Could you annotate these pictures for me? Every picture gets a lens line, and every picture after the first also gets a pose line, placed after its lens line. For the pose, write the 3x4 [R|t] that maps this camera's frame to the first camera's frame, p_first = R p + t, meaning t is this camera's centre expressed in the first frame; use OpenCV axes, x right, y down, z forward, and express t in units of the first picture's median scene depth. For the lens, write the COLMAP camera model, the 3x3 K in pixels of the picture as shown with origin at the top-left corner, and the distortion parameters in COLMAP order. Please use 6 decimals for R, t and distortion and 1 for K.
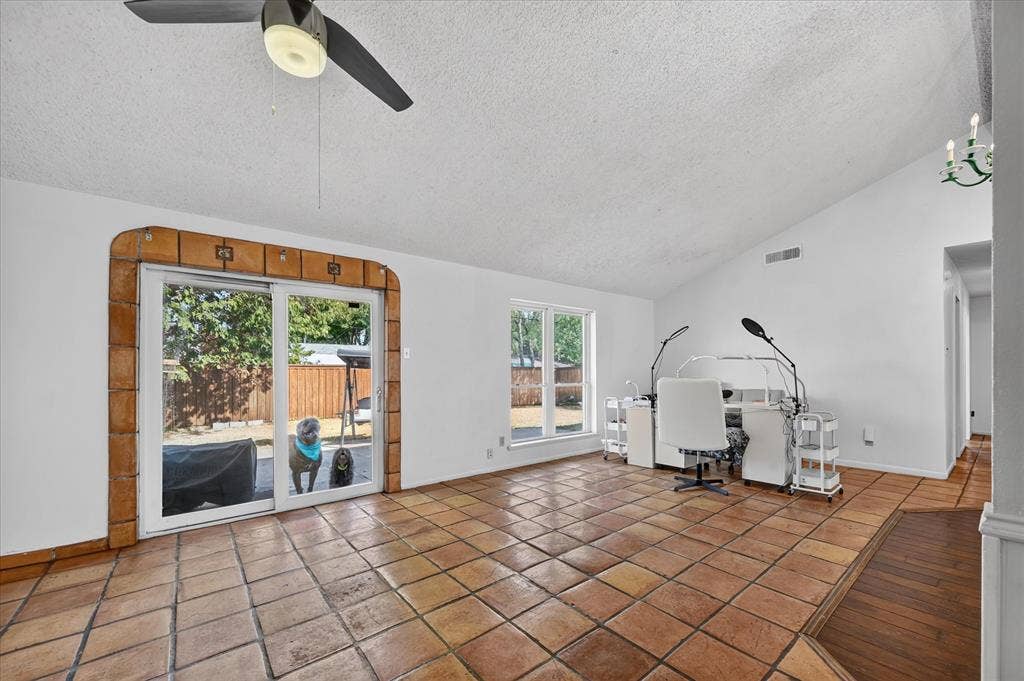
lens RADIAL K [[402.2, 0, 512.2], [0, 402.2, 372.2], [0, 0, 1]] dist [-0.002484, -0.000168]
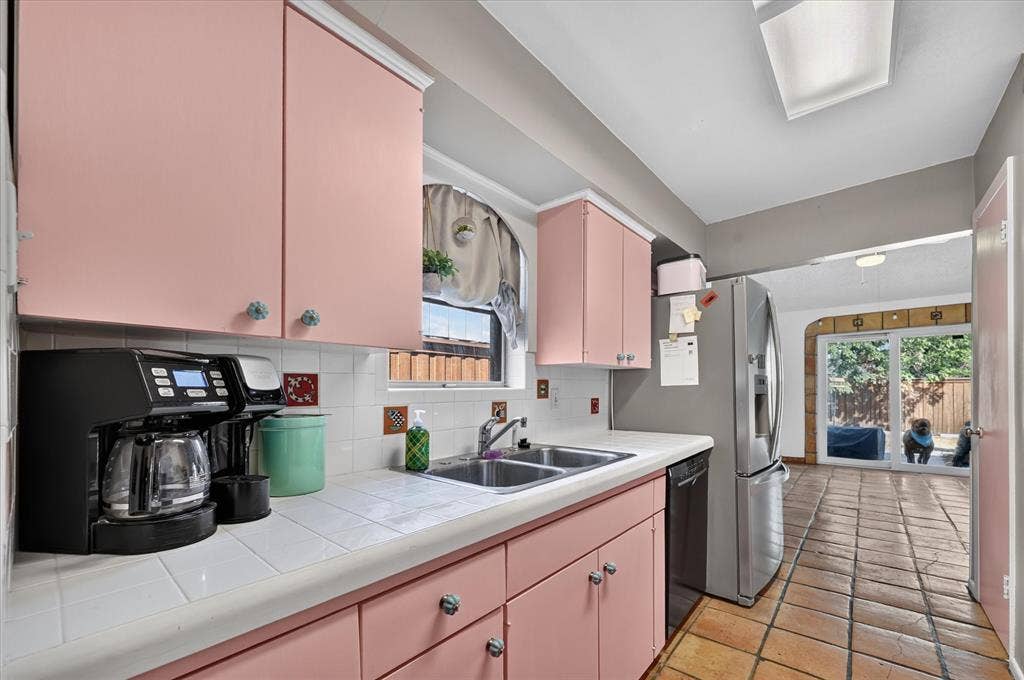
lens RADIAL K [[408.4, 0, 508.8], [0, 408.4, 387.8], [0, 0, 1]] dist [-0.010764, -0.000251]
pose [[0.159858, -0.000520, -0.987140, 0.737946], [0.004239, 0.999991, 0.000159, 0.001892], [0.987131, -0.004210, 0.159859, -0.757517]]
